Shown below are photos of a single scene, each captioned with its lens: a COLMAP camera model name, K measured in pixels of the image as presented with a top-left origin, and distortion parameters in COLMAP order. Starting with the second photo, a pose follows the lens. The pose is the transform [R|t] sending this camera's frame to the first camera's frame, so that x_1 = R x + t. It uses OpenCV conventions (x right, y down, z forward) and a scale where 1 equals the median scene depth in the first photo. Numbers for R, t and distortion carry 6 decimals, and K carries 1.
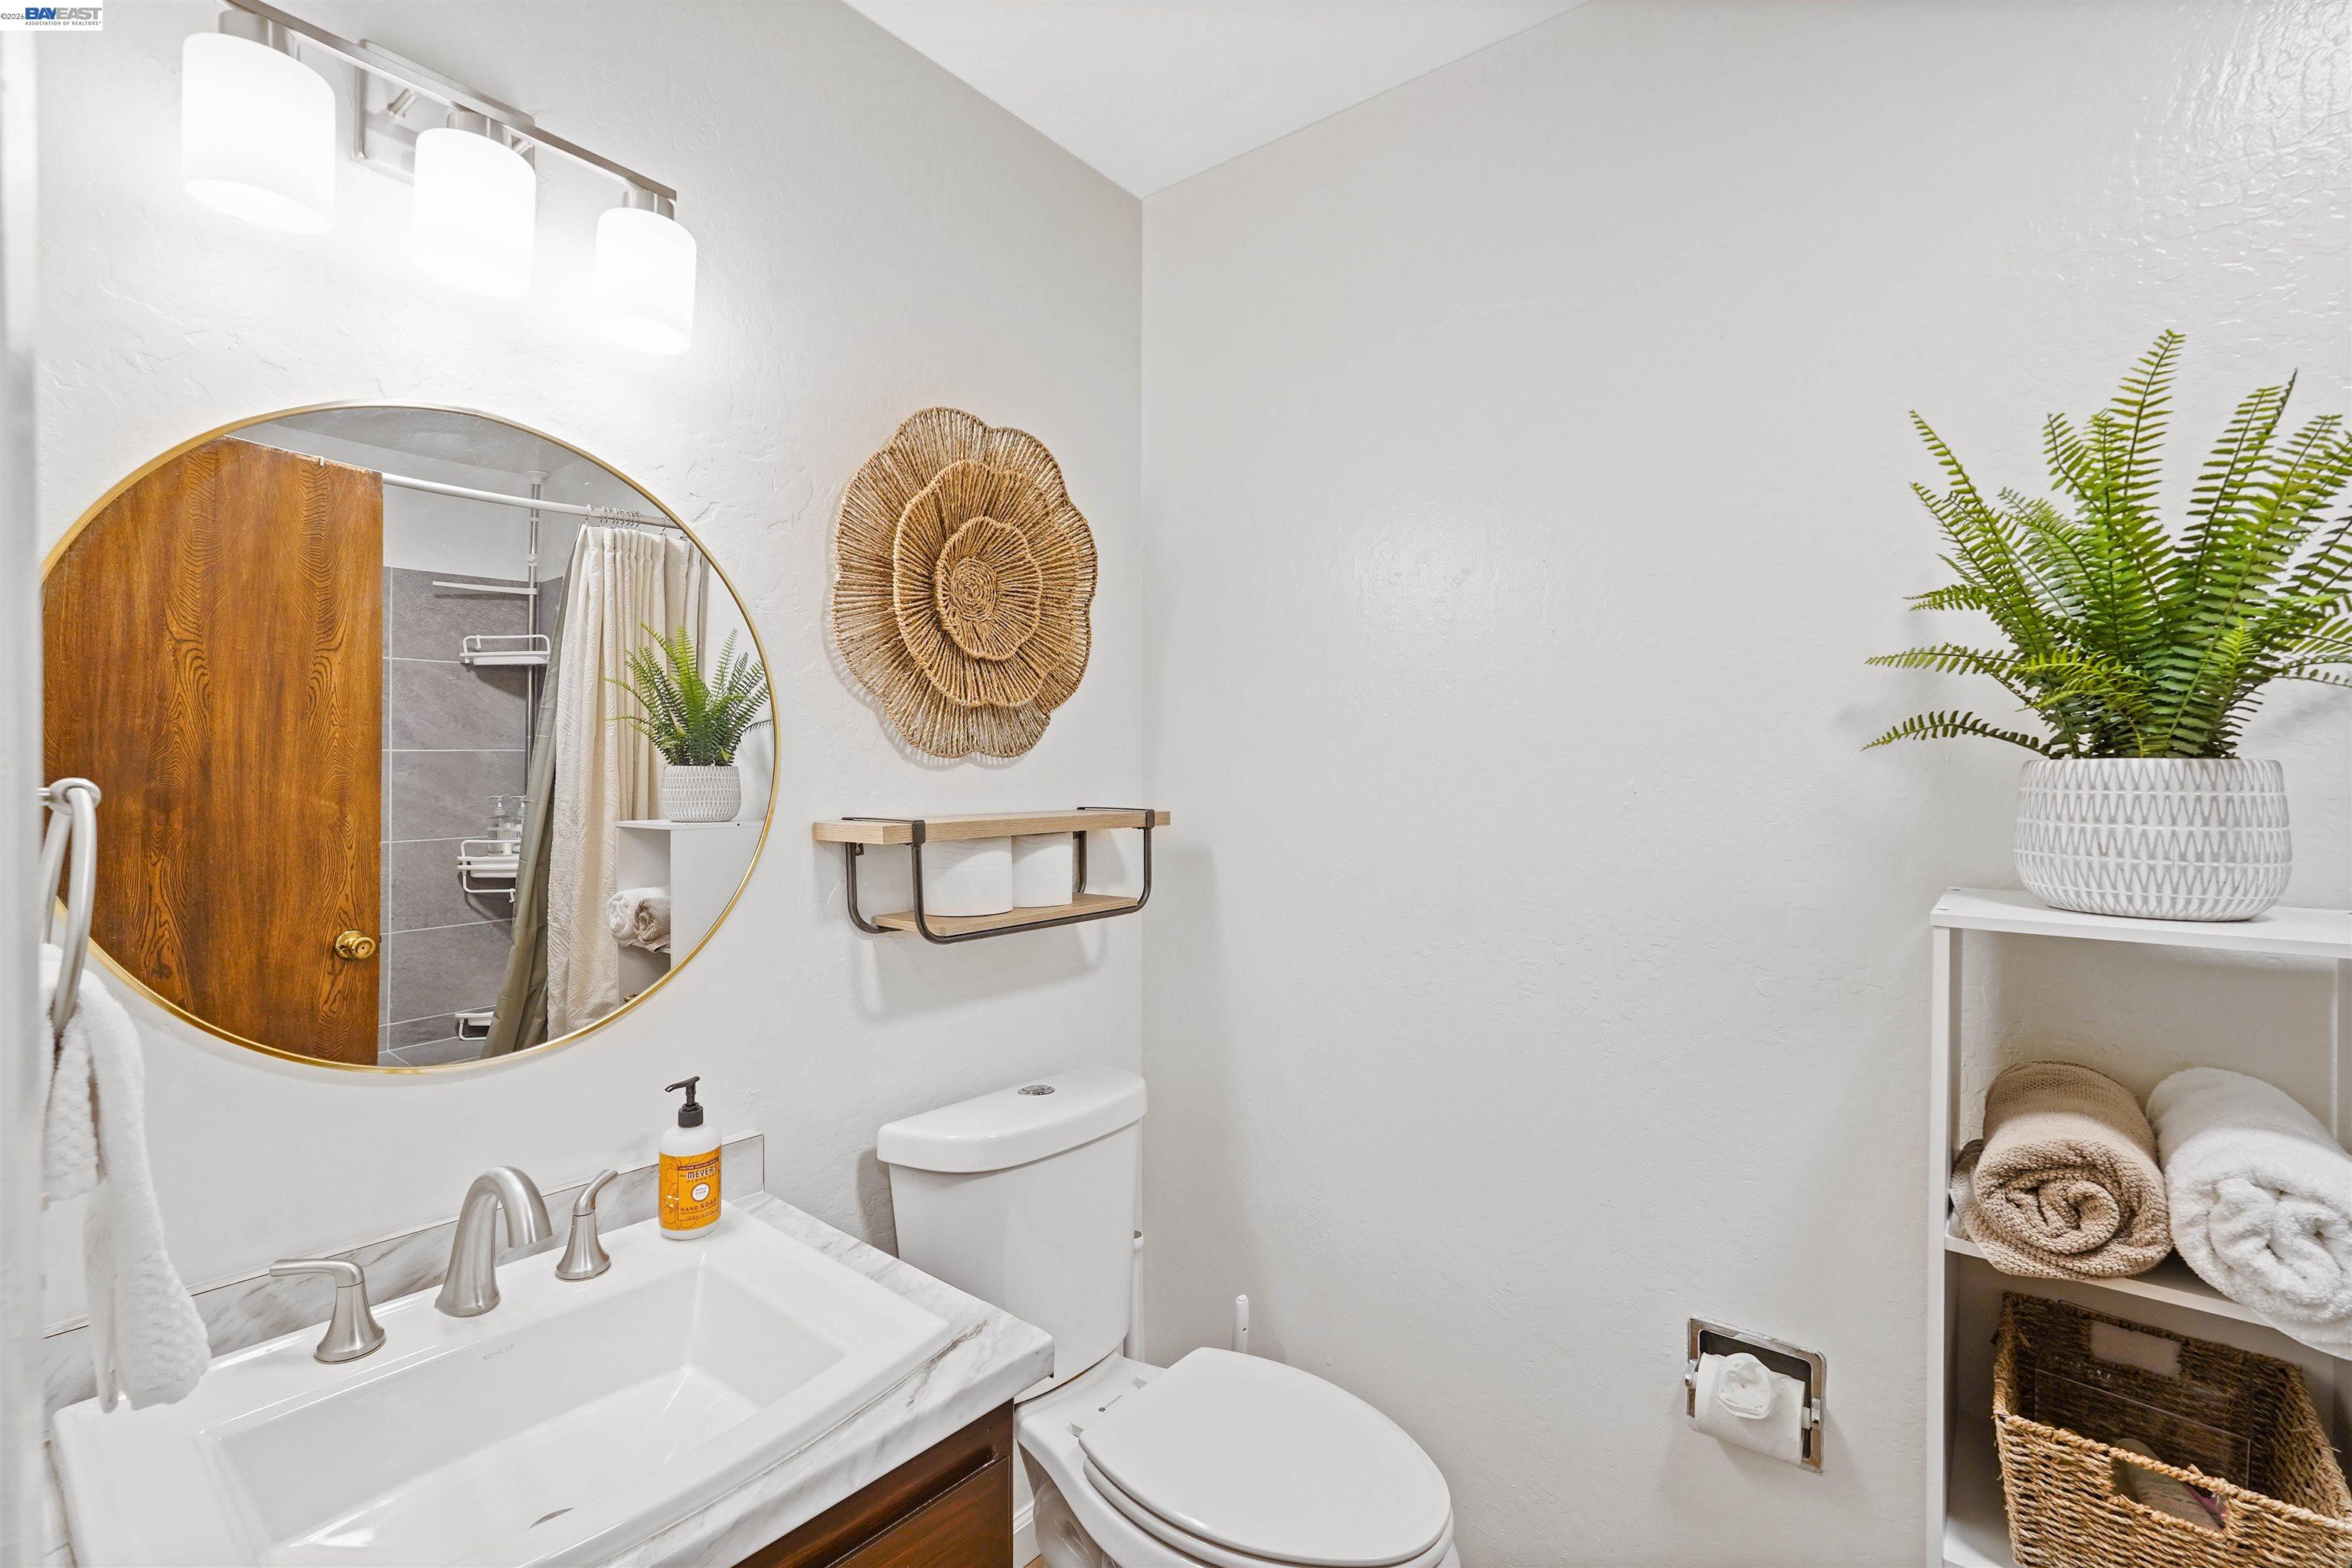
lens RADIAL K [[1051.4, 0, 1176.0], [0, 1051.4, 784.0], [0, 0, 1]] dist [0.000921, 0.000325]
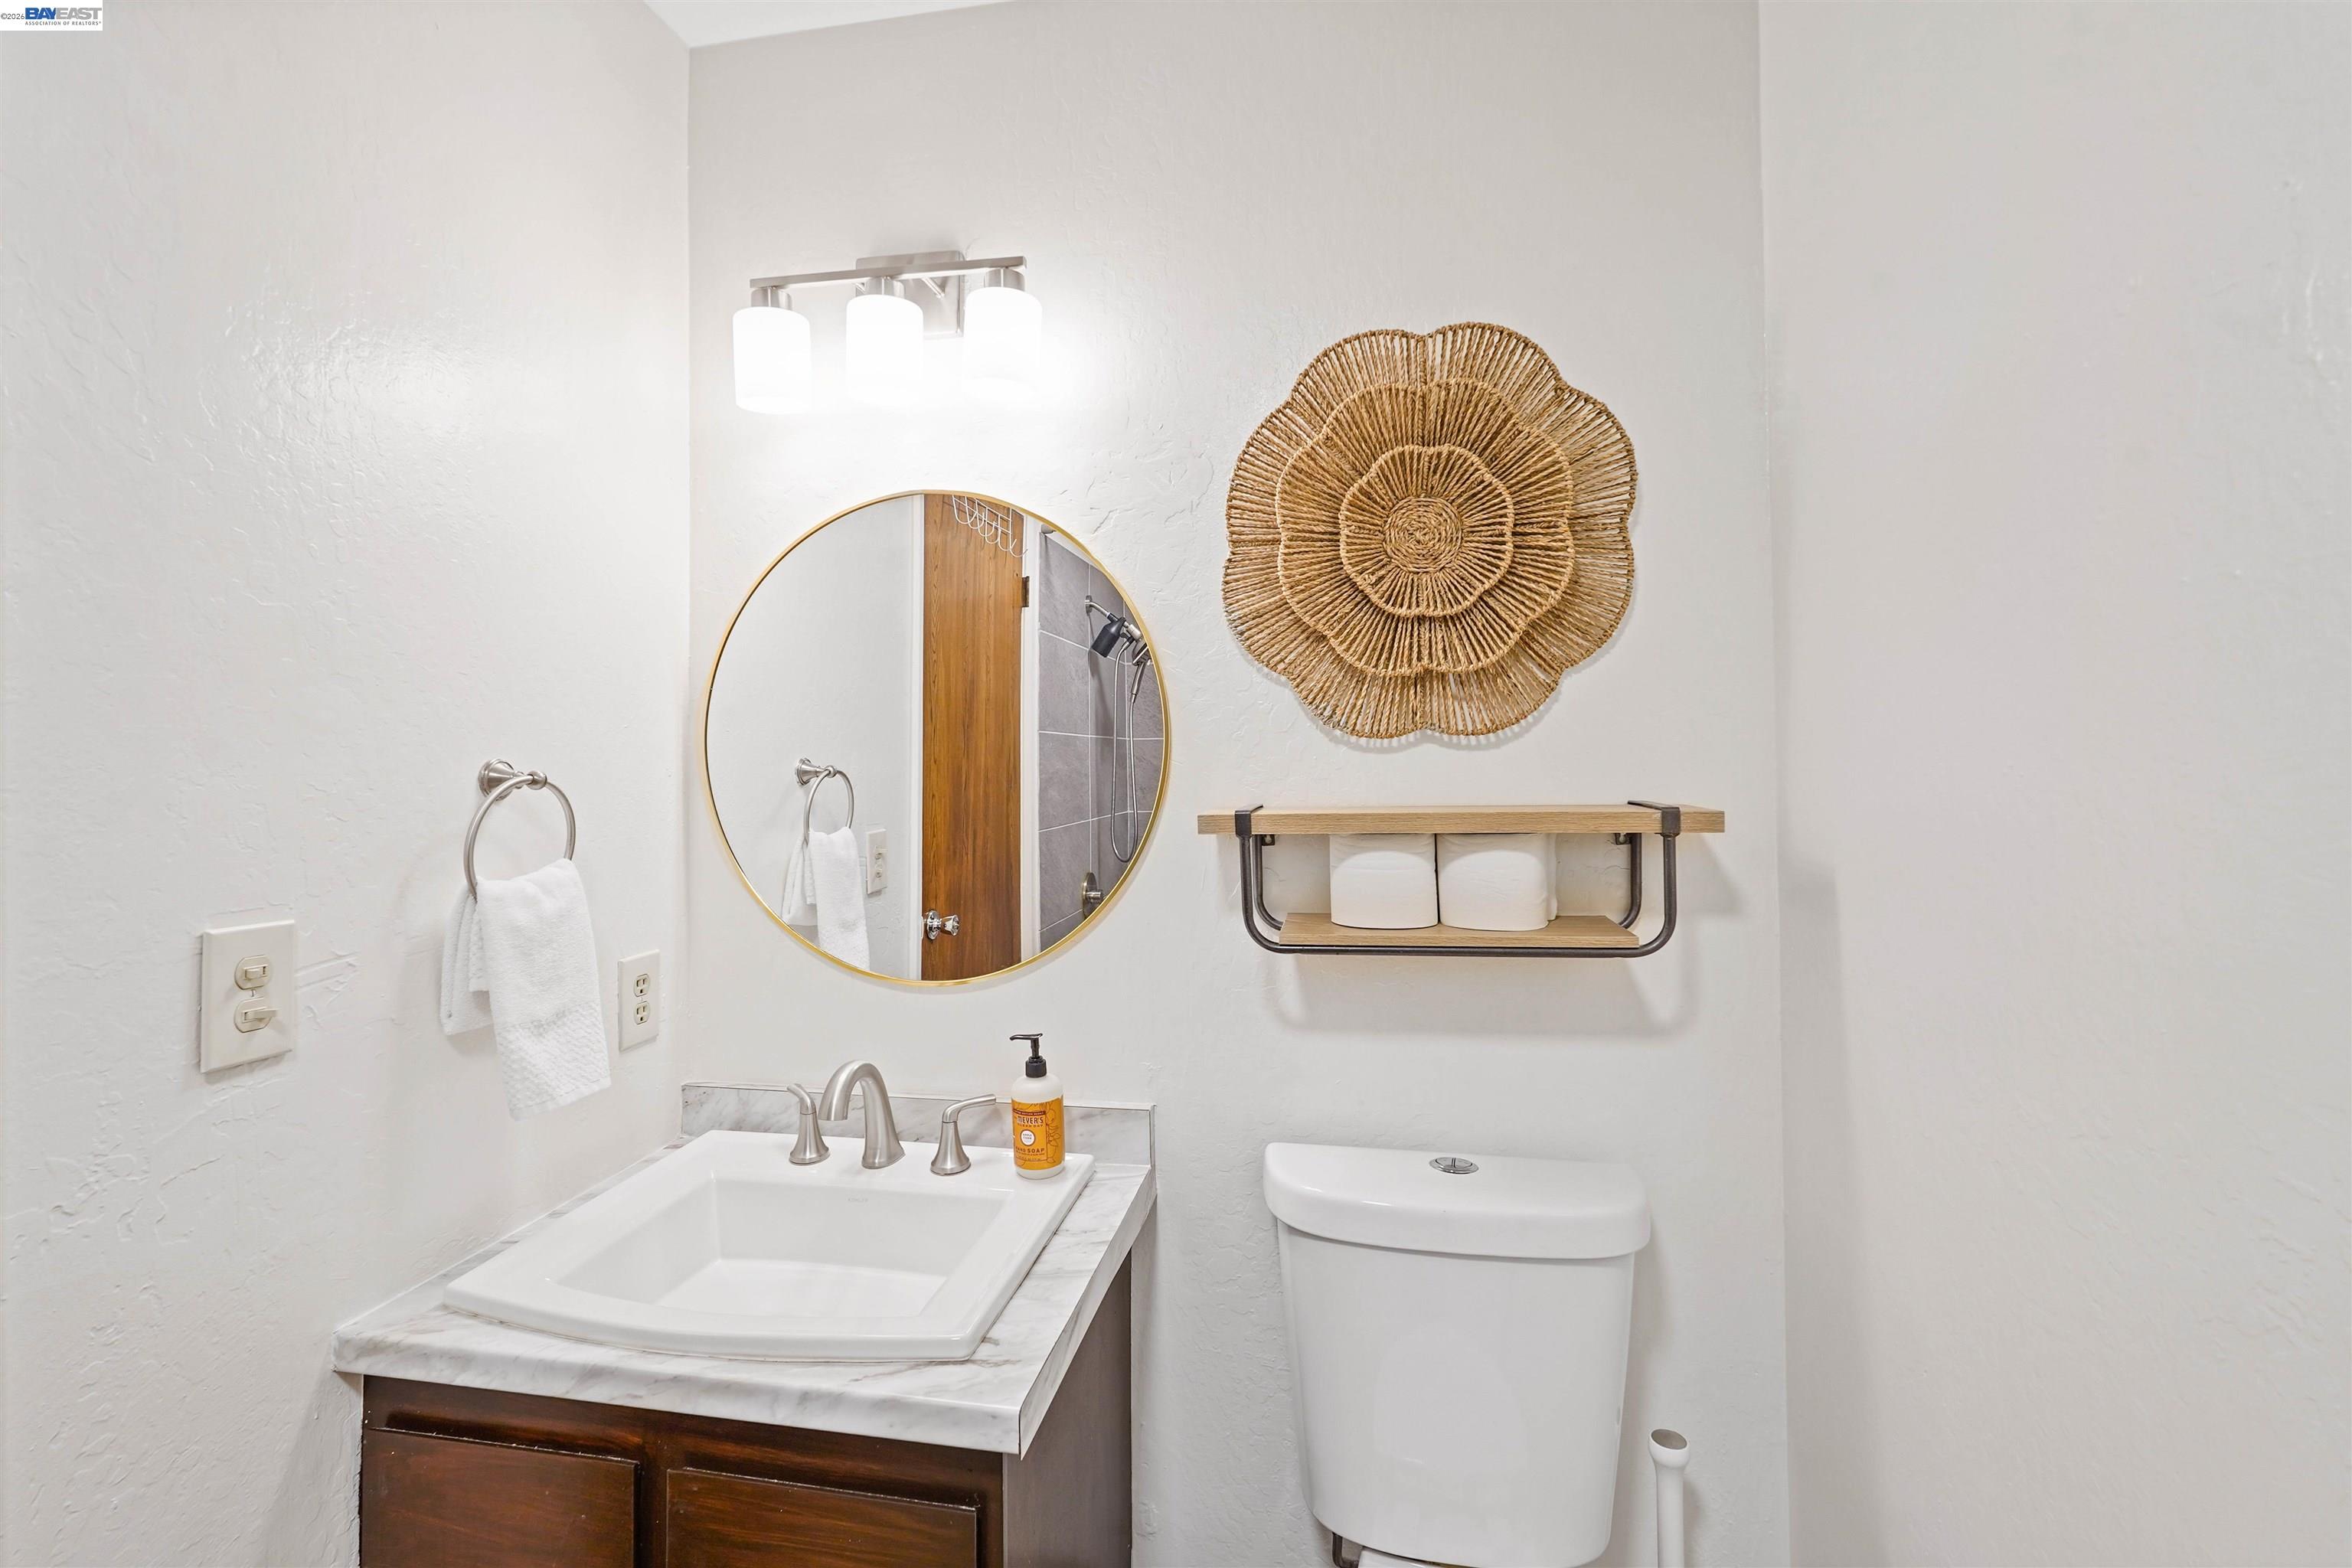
lens RADIAL K [[1083.1, 0, 1175.9], [0, 1083.1, 733.2], [0, 0, 1]] dist [-0.004476, -0.000154]
pose [[0.474194, -0.025915, -0.880039, 0.487135], [0.006704, 0.999644, -0.025825, -0.007813], [0.880395, 0.006346, 0.474199, 0.446764]]
